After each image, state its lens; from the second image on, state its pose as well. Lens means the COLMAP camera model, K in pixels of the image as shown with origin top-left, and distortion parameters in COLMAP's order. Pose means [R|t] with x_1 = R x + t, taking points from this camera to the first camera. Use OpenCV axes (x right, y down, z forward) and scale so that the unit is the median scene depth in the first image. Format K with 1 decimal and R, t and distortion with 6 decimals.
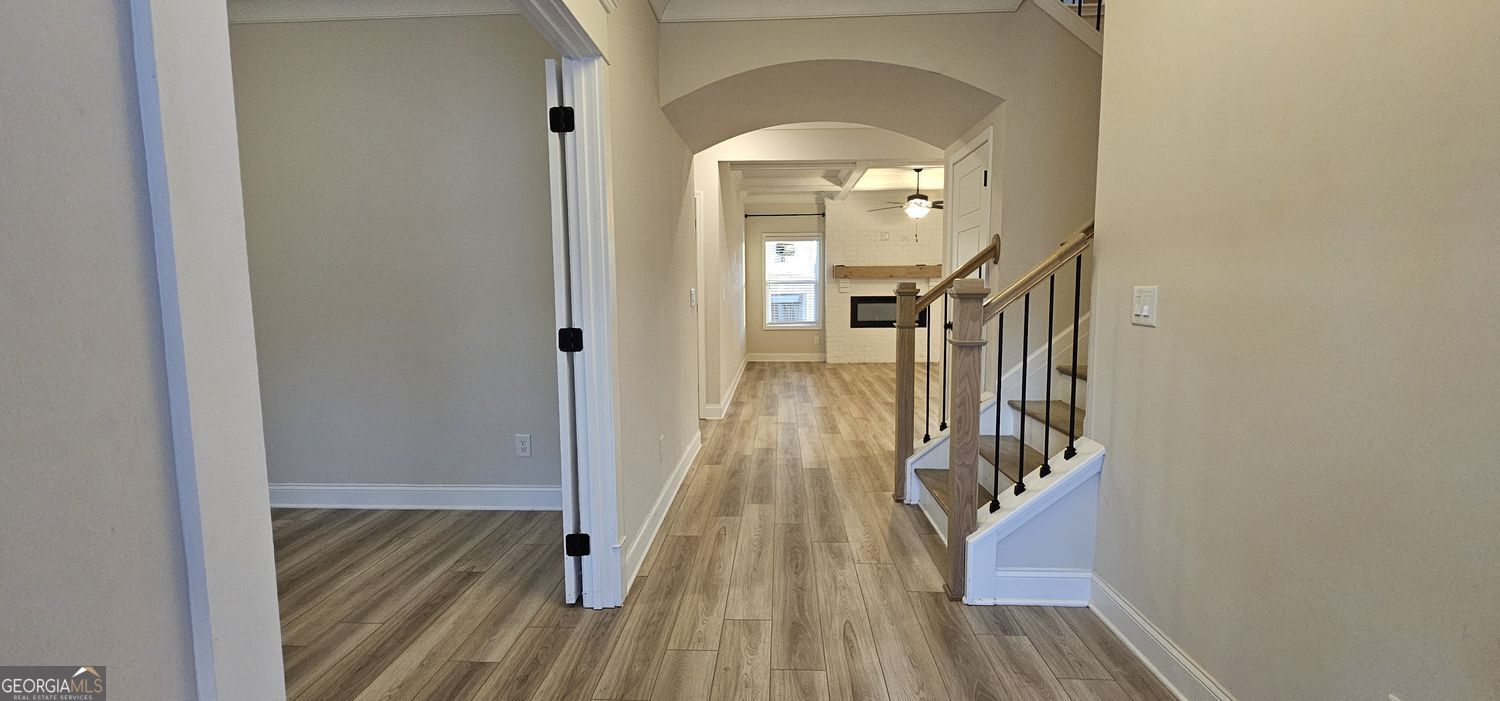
lens RADIAL K [[609.3, 0, 749.5], [0, 609.3, 350.3], [0, 0, 1]] dist [0.005340, -0.000915]
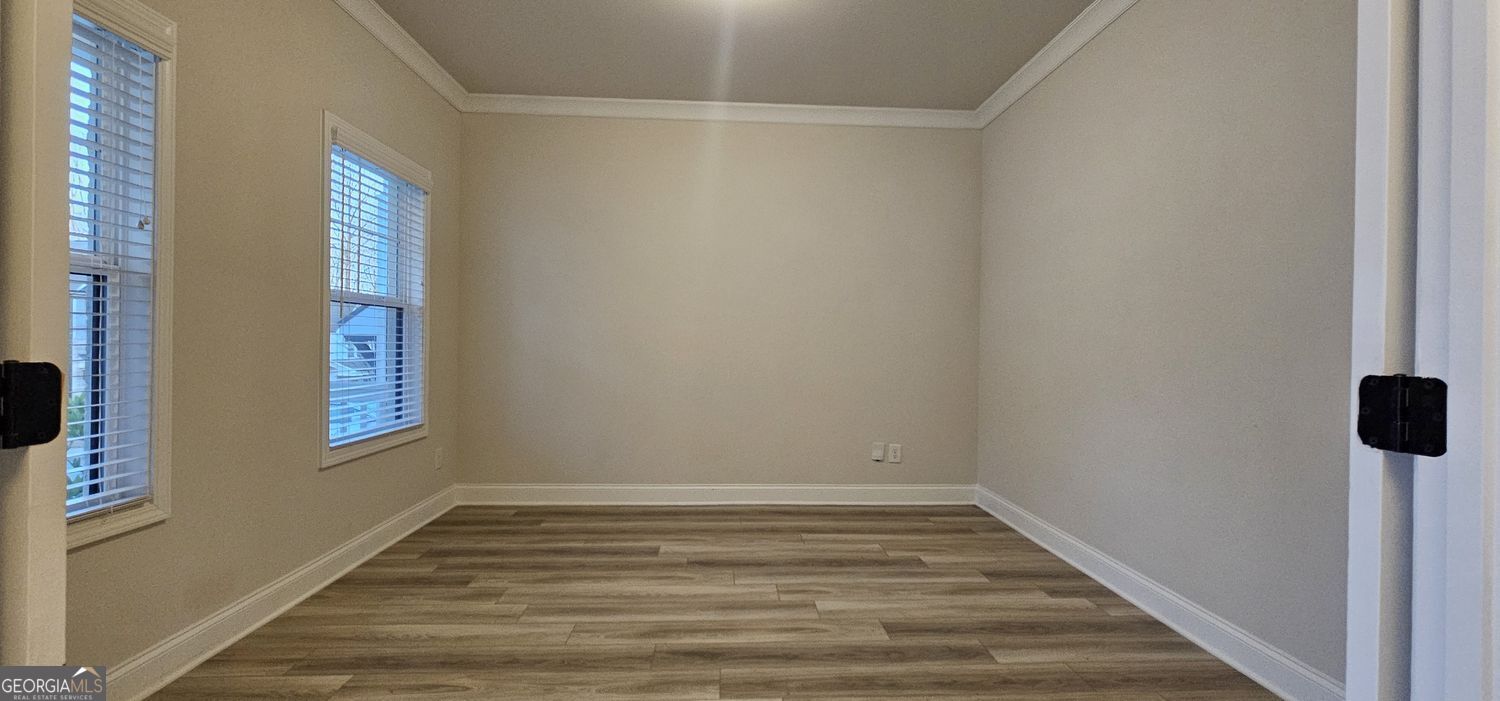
lens RADIAL K [[609.3, 0, 749.9], [0, 609.3, 344.6], [0, 0, 1]] dist [0.005340, -0.000915]
pose [[0.102313, 0.007278, -0.994726, -0.008404], [-0.105669, 0.994395, -0.003593, -0.015469], [0.989124, 0.105479, 0.102509, 0.623108]]
